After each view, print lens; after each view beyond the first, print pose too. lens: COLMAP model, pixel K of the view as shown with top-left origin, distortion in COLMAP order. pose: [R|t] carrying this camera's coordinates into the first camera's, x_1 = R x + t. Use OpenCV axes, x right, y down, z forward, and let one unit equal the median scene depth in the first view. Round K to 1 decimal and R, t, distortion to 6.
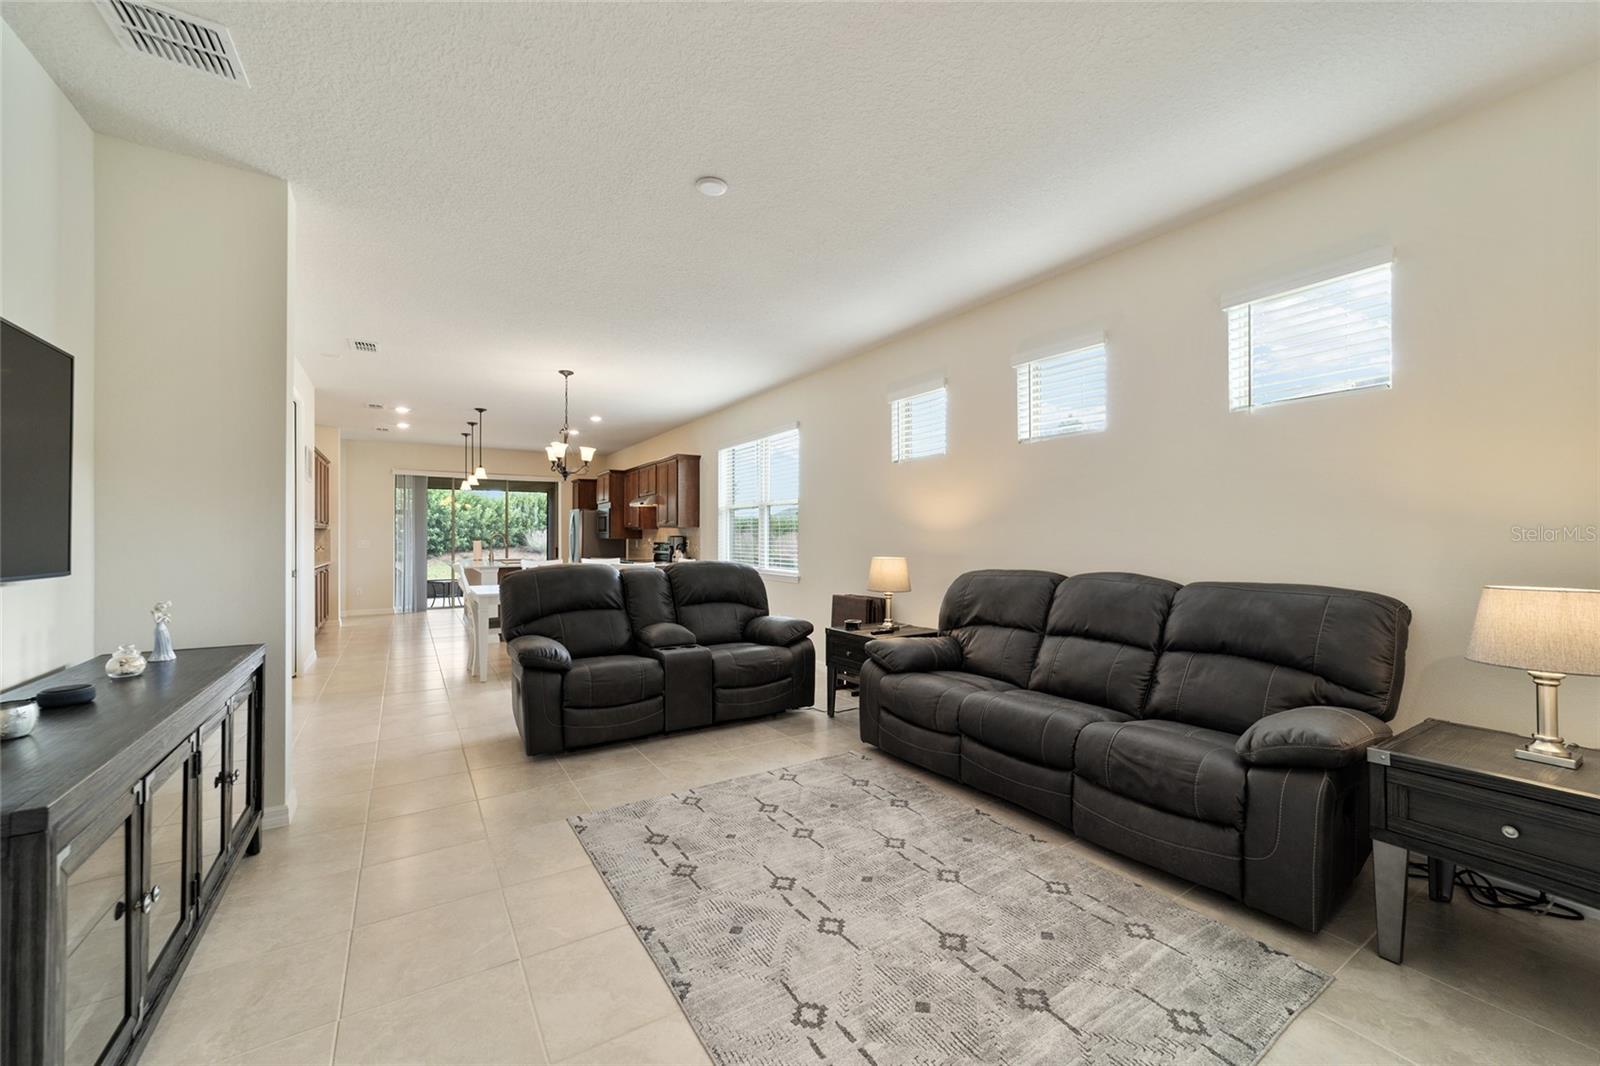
lens RADIAL K [[621.5, 0, 787.4], [0, 621.5, 537.2], [0, 0, 1]] dist [-0.000424, 0.001106]
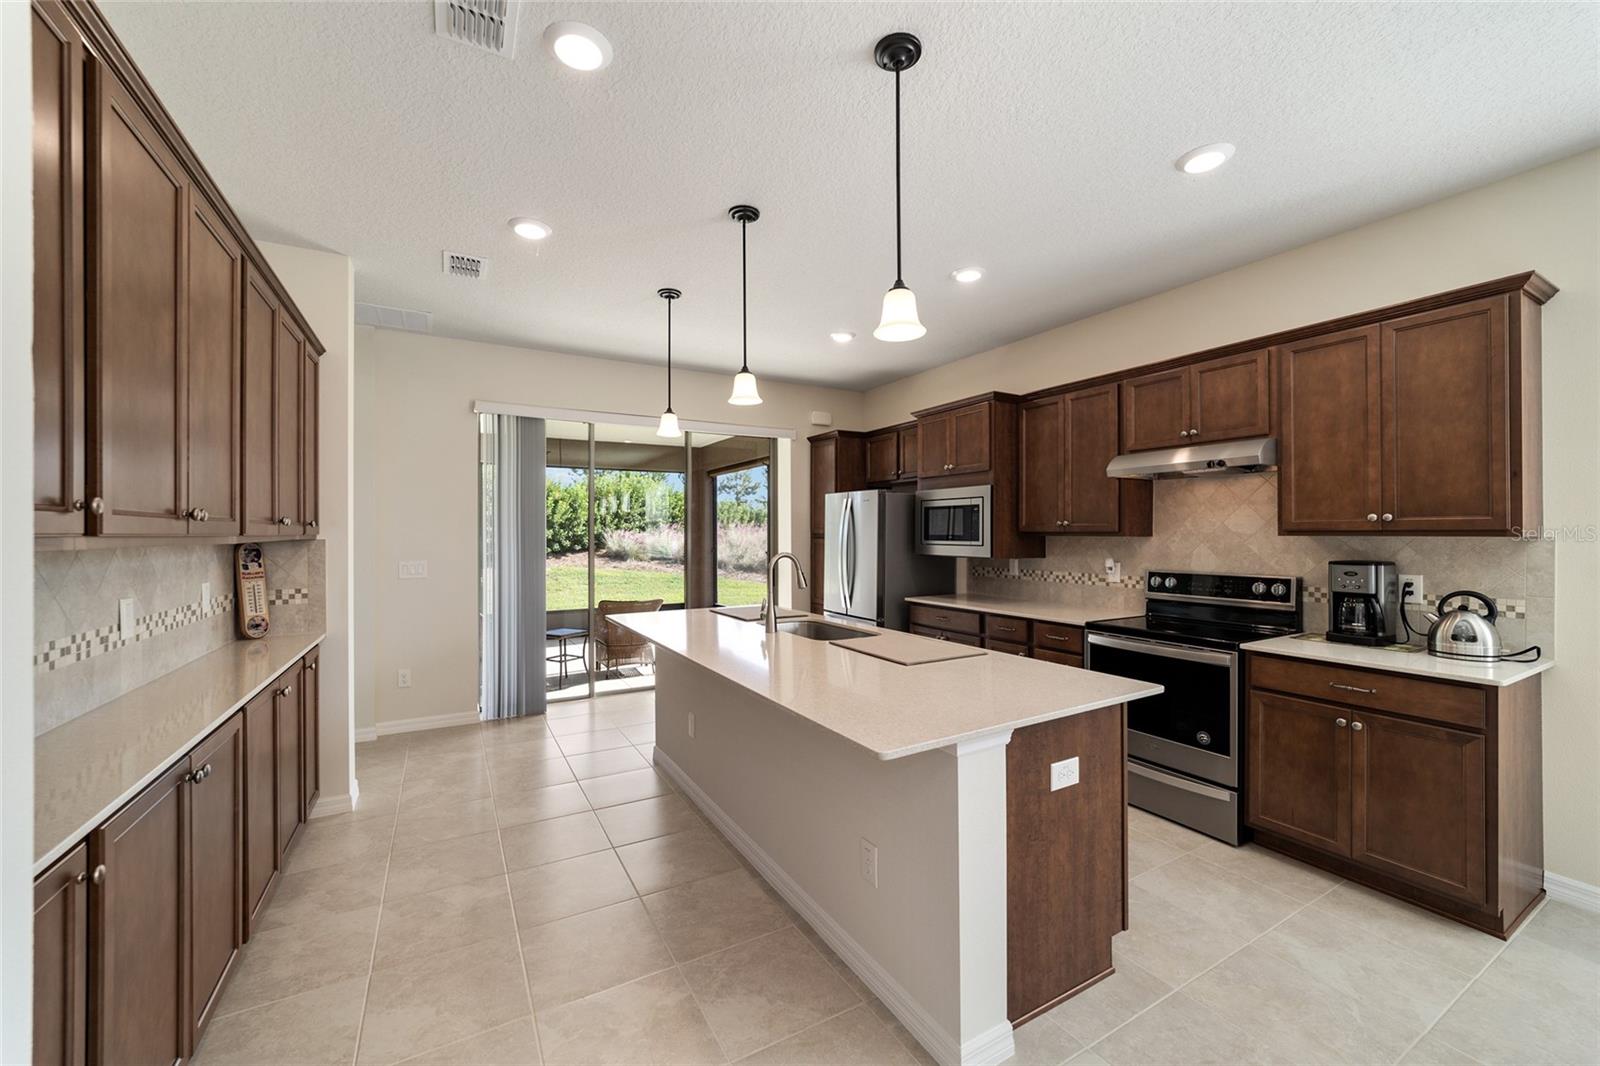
lens RADIAL K [[621.5, 0, 789.6], [0, 621.5, 529.8], [0, 0, 1]] dist [-0.000424, 0.001106]
pose [[0.998845, -0.000476, -0.048051, -0.227656], [0.000121, 0.999973, -0.007394, -0.007907], [0.048053, 0.007379, 0.998818, 0.330587]]
